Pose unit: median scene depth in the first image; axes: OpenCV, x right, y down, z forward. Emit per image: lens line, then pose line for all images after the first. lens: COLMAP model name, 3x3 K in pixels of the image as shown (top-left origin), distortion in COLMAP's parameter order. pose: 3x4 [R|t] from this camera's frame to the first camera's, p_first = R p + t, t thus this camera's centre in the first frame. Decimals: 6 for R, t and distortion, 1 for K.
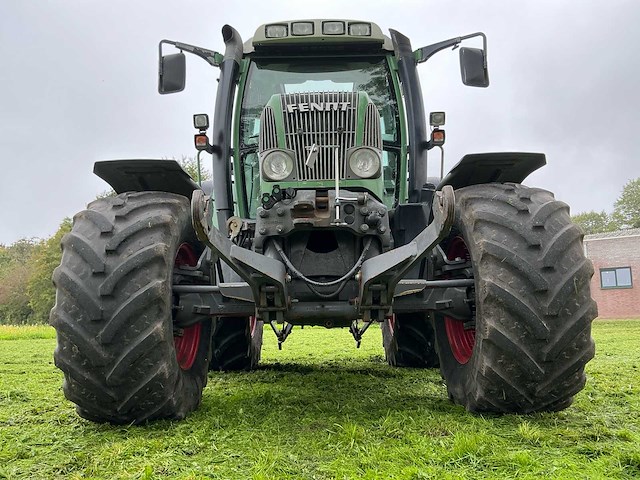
lens RADIAL K [[531.1, 0, 320.0], [0, 531.1, 240.0], [0, 0, 1]] dist [0.108543, -0.236170]
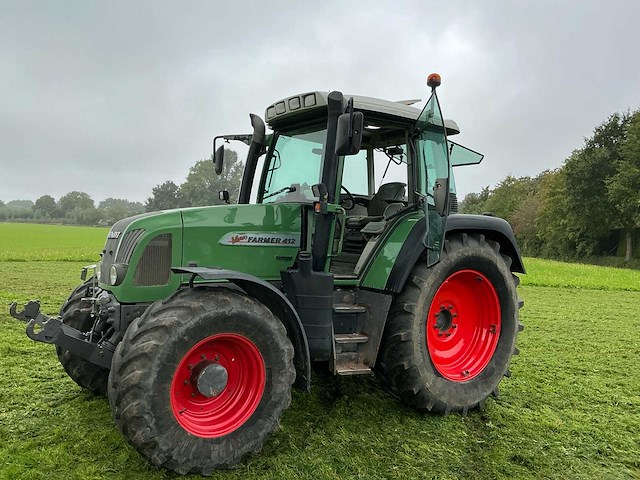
lens RADIAL K [[525.7, 0, 320.0], [0, 525.7, 240.0], [0, 0, 1]] dist [0.138461, -0.261378]
pose [[0.589754, 0.053474, -0.805810, 1.708945], [0.060354, 0.992097, 0.110007, -0.384808], [0.805324, -0.113511, 0.581866, 0.588587]]
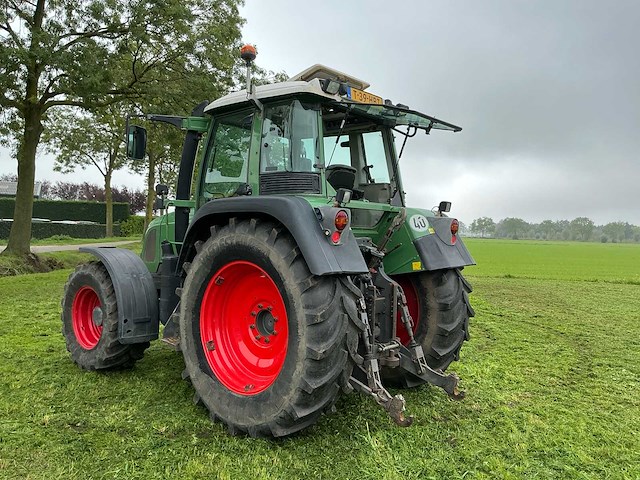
lens RADIAL K [[525.7, 0, 320.0], [0, 525.7, 240.0], [0, 0, 1]] dist [0.138461, -0.261378]
pose [[-0.646659, 0.006099, -0.762754, 1.557706], [0.088812, 0.993769, -0.067349, 0.038828], [0.757591, -0.111294, -0.643172, 3.398879]]
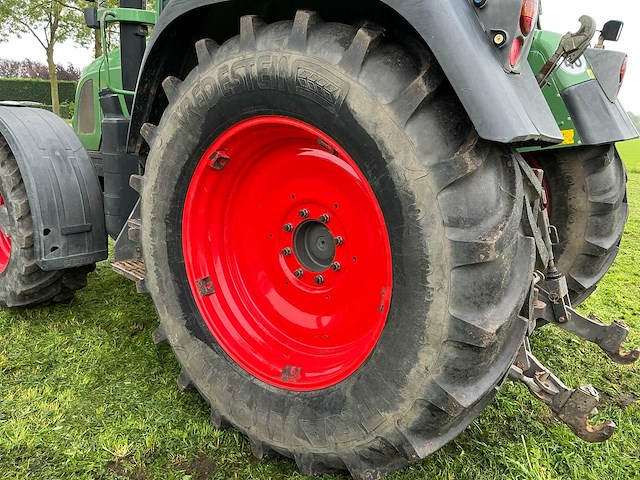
lens RADIAL K [[525.7, 0, 320.0], [0, 525.7, 240.0], [0, 0, 1]] dist [0.138461, -0.261378]
pose [[-0.594464, 0.167287, -0.786529, 1.040909], [0.085227, 0.985719, 0.145238, 0.040505], [0.799593, 0.019305, -0.600232, 2.658775]]
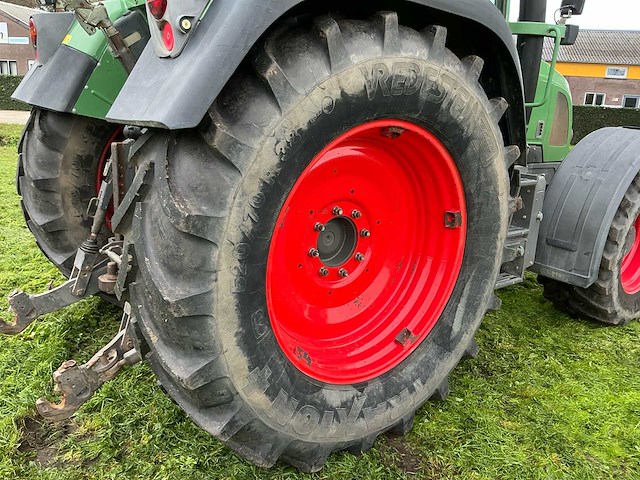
lens RADIAL K [[525.7, 0, 320.0], [0, 525.7, 240.0], [0, 0, 1]] dist [0.138461, -0.261378]
pose [[0.623650, 0.248380, -0.741194, 0.991427], [0.017776, 0.943426, 0.331106, -0.120241], [0.781502, -0.219670, 0.583952, 1.597071]]
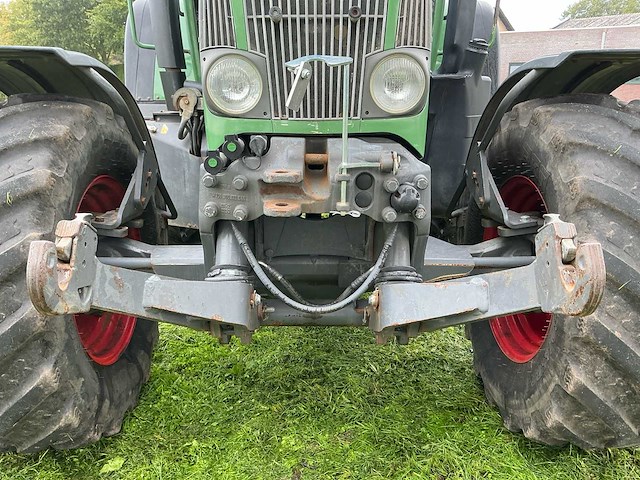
lens RADIAL K [[531.1, 0, 320.0], [0, 531.1, 240.0], [0, 0, 1]] dist [0.108543, -0.236170]
pose [[0.999536, 0.019706, 0.023211, -0.003173], [-0.027363, 0.915722, 0.400880, -0.215295], [-0.013355, -0.401330, 0.915836, 0.447545]]
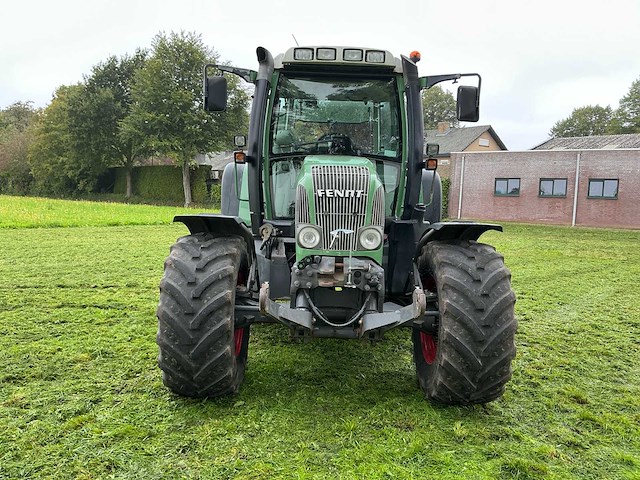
lens RADIAL K [[525.7, 0, 320.0], [0, 525.7, 240.0], [0, 0, 1]] dist [0.138461, -0.261378]
pose [[0.998545, 0.052169, 0.013638, -0.069627], [-0.053907, 0.971882, 0.229213, -0.455739], [-0.001297, -0.229615, 0.973281, -0.365424]]
